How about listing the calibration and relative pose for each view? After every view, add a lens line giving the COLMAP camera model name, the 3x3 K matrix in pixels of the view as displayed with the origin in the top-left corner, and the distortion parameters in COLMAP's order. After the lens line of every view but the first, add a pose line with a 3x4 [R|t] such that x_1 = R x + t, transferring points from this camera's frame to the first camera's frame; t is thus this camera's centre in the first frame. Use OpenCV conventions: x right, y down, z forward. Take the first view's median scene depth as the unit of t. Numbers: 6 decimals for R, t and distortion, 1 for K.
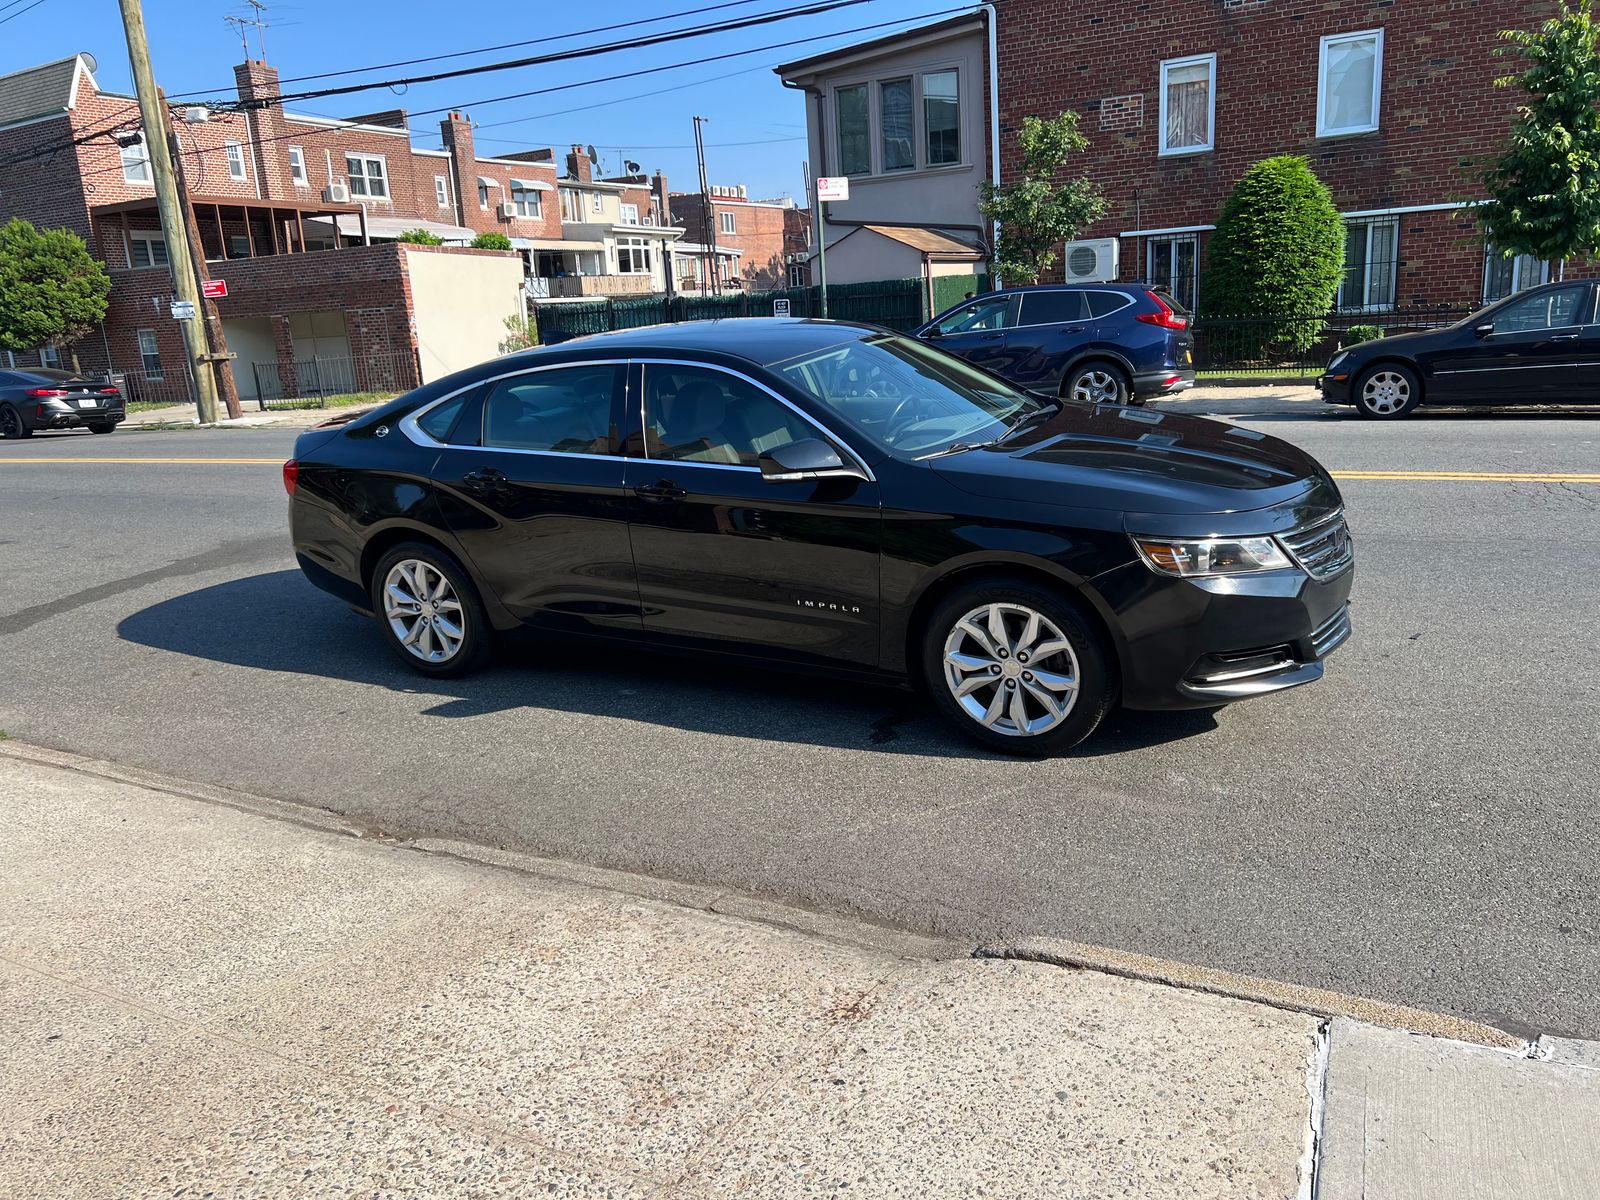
lens RADIAL K [[1214.8, 0, 804.4], [0, 1214.8, 604.8], [0, 0, 1]] dist [0.055108, -0.064277]
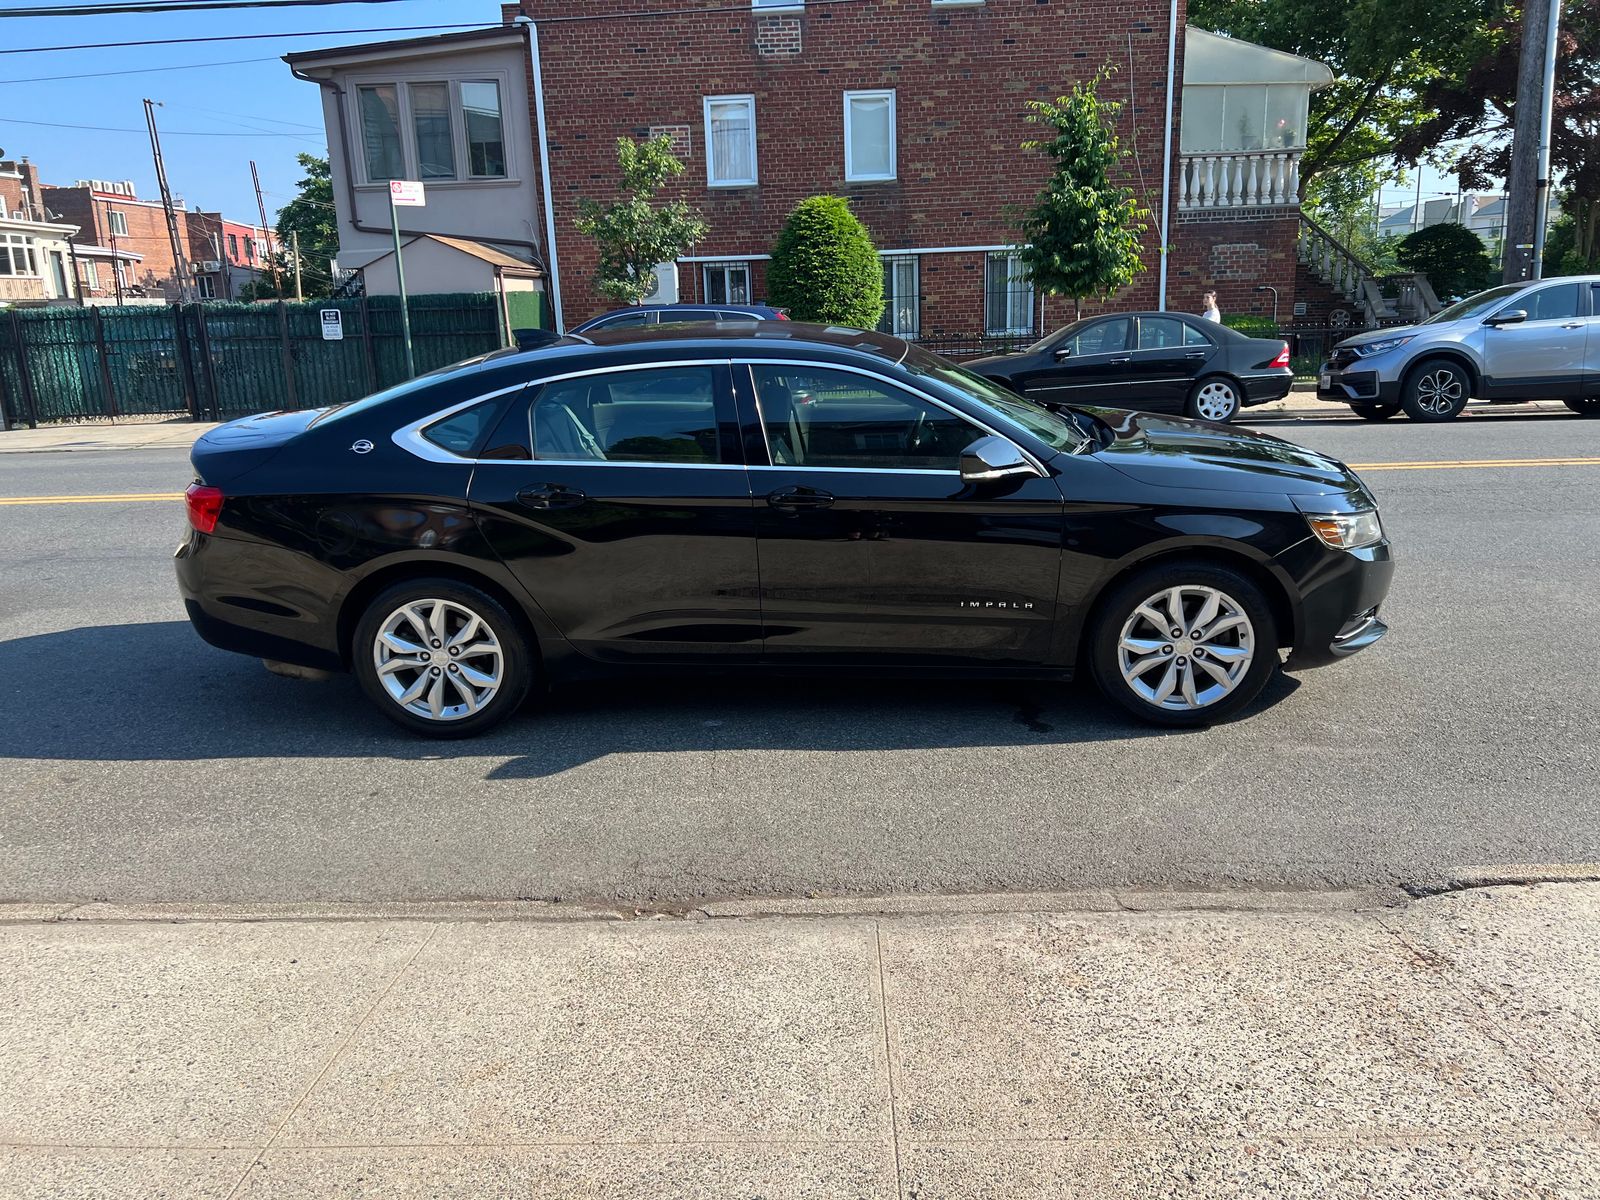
lens RADIAL K [[1214.8, 0, 810.4], [0, 1214.8, 600.2], [0, 0, 1]] dist [0.055108, -0.064277]
pose [[0.890583, -0.077349, 0.448196, -0.160745], [0.087699, 0.996144, -0.002350, -0.003963], [-0.446286, 0.041399, 0.893932, 0.049496]]
